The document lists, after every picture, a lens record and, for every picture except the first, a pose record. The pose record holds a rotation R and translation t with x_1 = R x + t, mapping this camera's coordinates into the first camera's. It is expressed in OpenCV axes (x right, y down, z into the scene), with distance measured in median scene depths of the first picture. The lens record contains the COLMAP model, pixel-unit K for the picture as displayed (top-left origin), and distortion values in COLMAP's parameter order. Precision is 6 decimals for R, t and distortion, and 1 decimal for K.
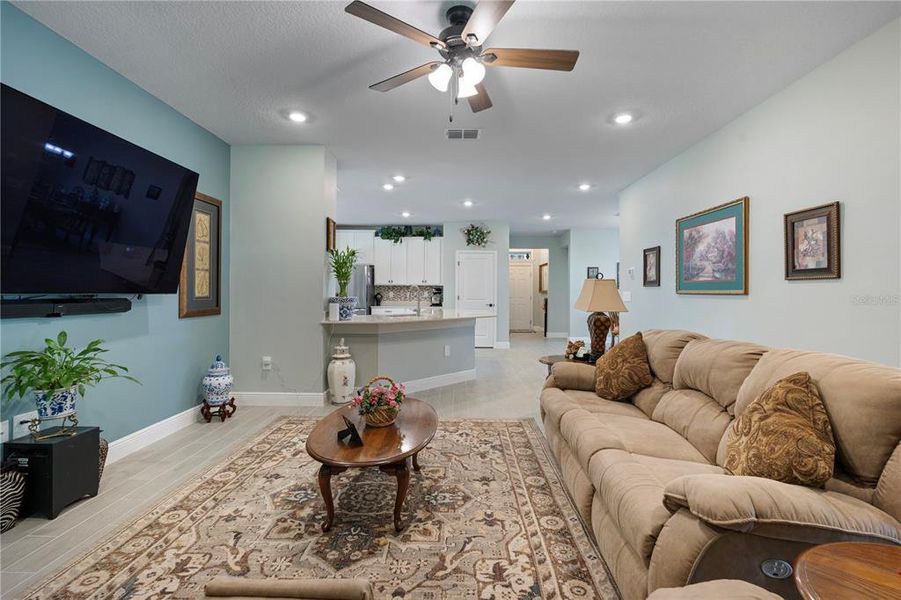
lens RADIAL K [[404.6, 0, 454.1], [0, 404.6, 292.1], [0, 0, 1]] dist [-0.005234, 0.000139]
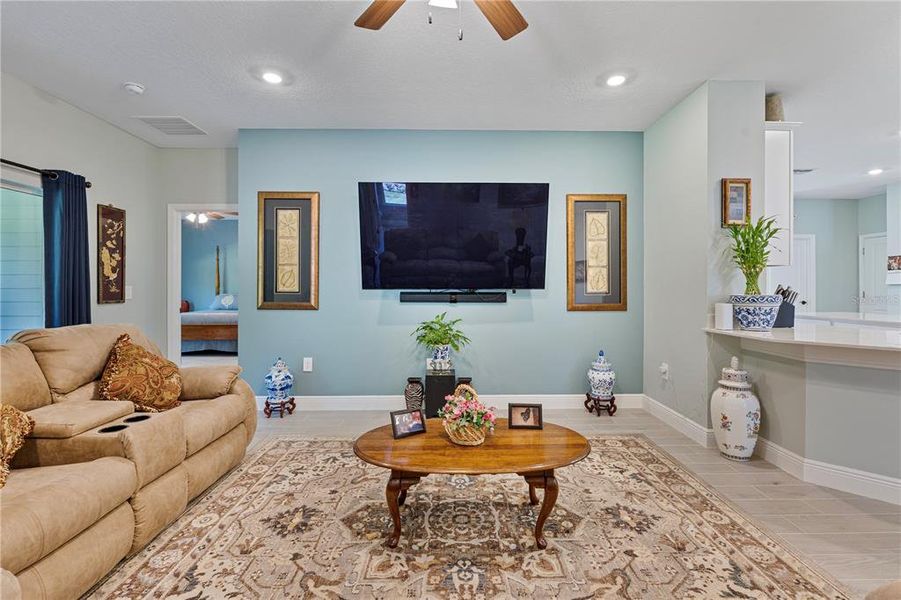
lens RADIAL K [[404.6, 0, 454.1], [0, 404.6, 292.1], [0, 0, 1]] dist [-0.005234, 0.000139]
pose [[0.024858, 0.004597, -0.999680, 0.550624], [0.001340, 0.999988, 0.004631, 0.006631], [0.999690, -0.001454, 0.024851, 0.789499]]
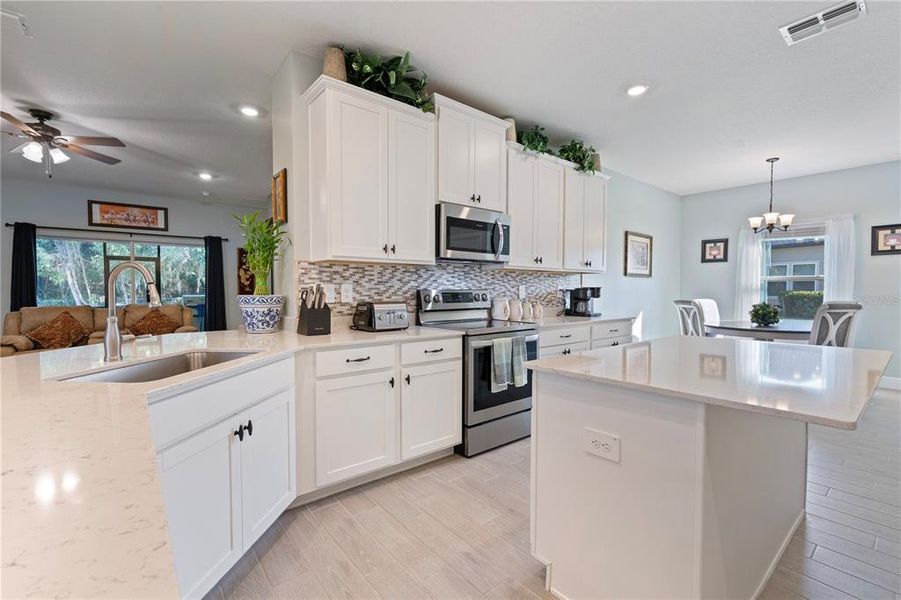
lens RADIAL K [[388.6, 0, 450.5], [0, 388.6, 300.0], [0, 0, 1]] dist [-0.007511, 0.000030]
pose [[-0.772724, 0.012796, -0.634613, -0.233778], [-0.002960, 0.999713, 0.023761, 0.006897], [0.634735, 0.020239, -0.772464, 2.567527]]
